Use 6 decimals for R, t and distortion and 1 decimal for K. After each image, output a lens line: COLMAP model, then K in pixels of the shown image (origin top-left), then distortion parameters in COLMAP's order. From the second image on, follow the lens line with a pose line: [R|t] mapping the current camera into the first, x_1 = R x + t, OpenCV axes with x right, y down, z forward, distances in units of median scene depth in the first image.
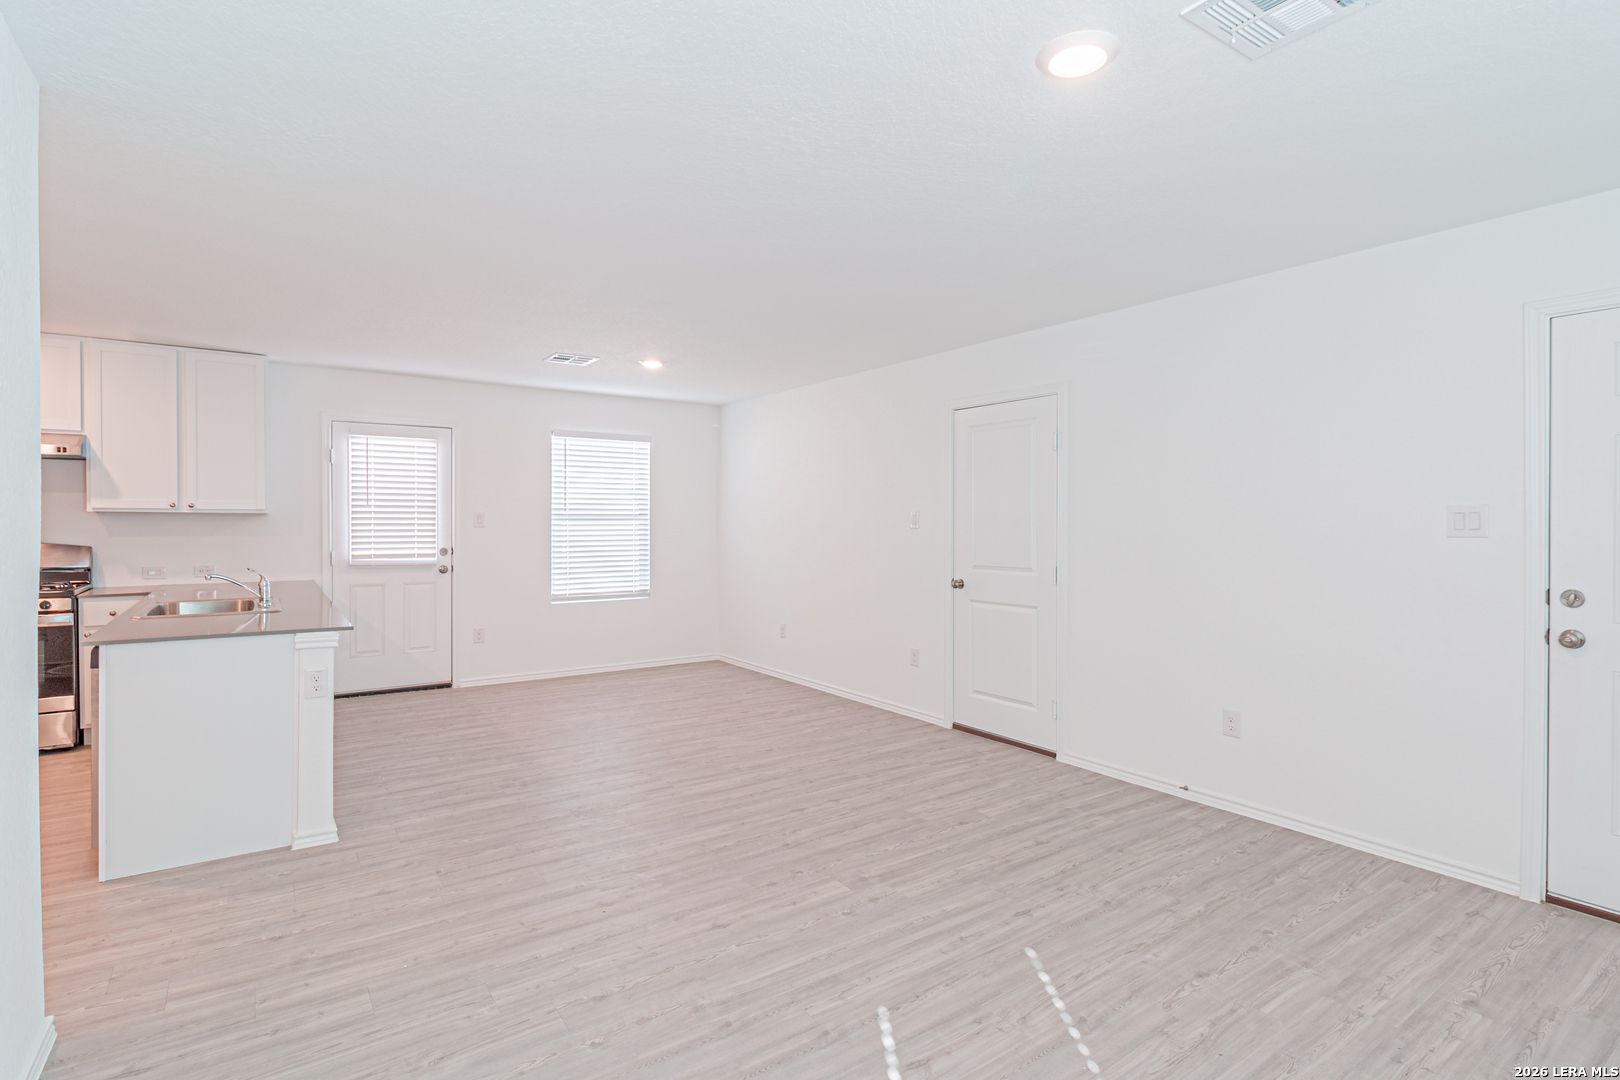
lens RADIAL K [[767.2, 0, 734.7], [0, 767.2, 525.8], [0, 0, 1]] dist [-0.003609, -0.000575]
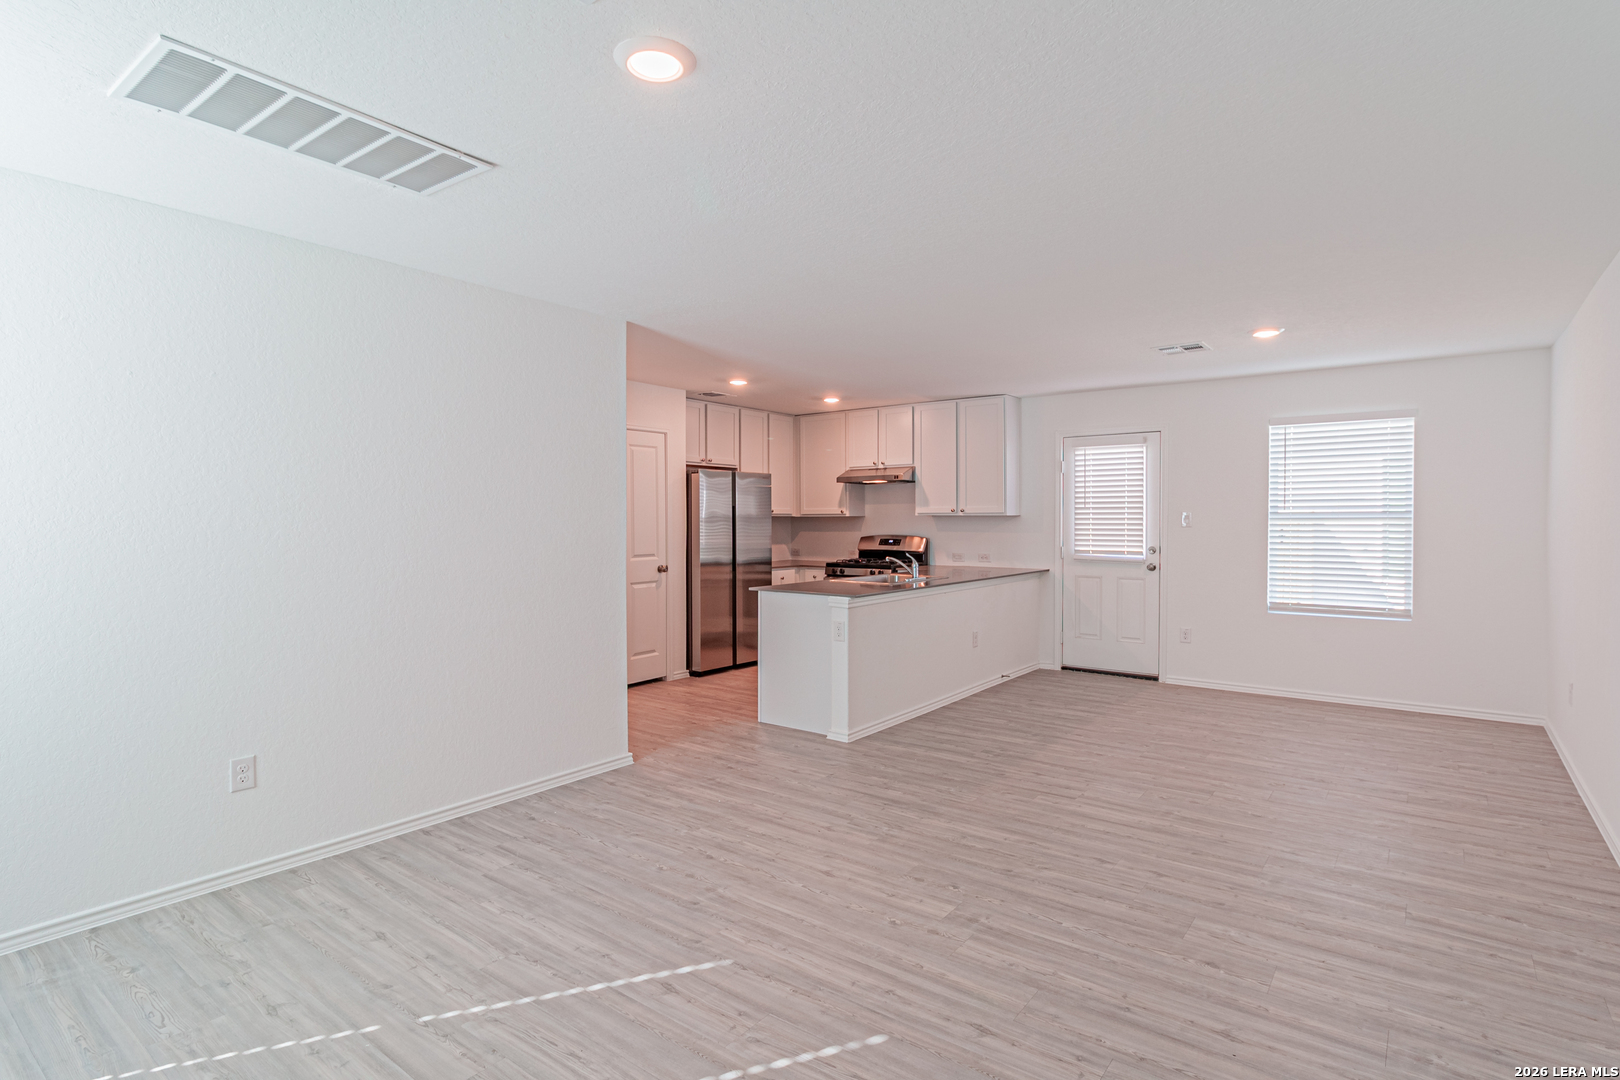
lens RADIAL K [[719.4, 0, 832.2], [0, 719.4, 531.6], [0, 0, 1]] dist [-0.000662, -0.001743]
pose [[0.409948, 0.012242, -0.912027, 0.405759], [-0.002084, 0.999920, 0.012485, -0.003729], [0.912106, -0.003217, 0.409941, 0.234809]]
